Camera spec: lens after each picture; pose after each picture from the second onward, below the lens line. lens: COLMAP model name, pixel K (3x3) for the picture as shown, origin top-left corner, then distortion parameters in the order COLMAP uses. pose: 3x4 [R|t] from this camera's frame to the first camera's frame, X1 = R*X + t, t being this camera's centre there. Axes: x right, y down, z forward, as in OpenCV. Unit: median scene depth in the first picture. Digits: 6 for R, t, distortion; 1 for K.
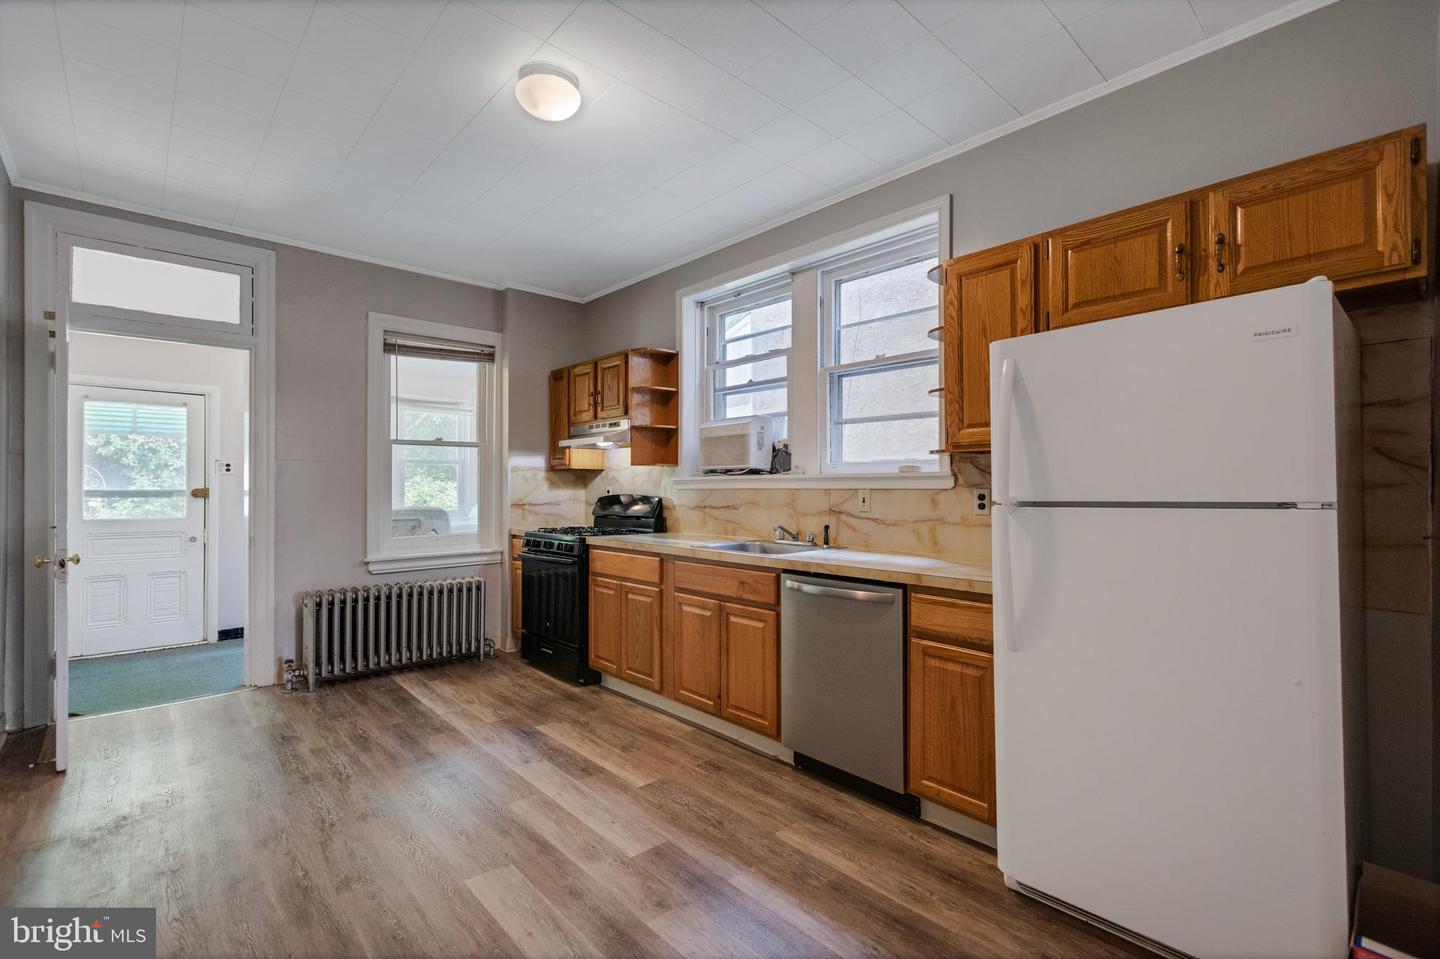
lens RADIAL K [[634.4, 0, 720.1], [0, 634.4, 482.3], [0, 0, 1]] dist [0.000517, 0.000344]
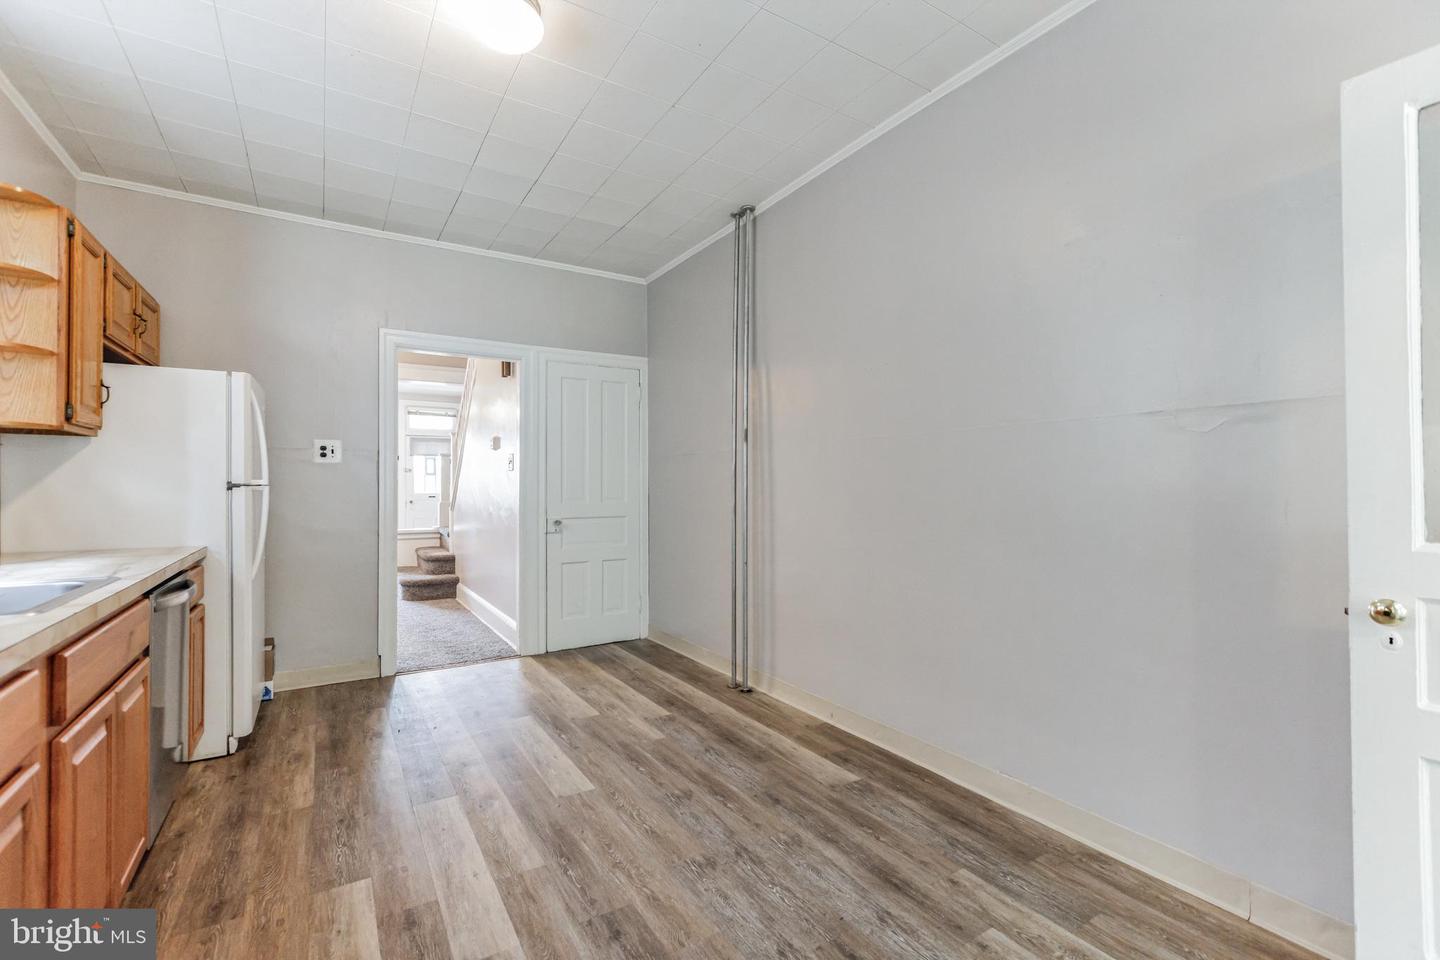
lens RADIAL K [[642.9, 0, 719.7], [0, 642.9, 480.1], [0, 0, 1]] dist [0.009288, -0.000668]
pose [[-0.982221, 0.002278, 0.187714, -0.696050], [-0.000957, 0.999853, -0.017140, 0.037986], [-0.187725, -0.017015, -0.982074, 1.741255]]
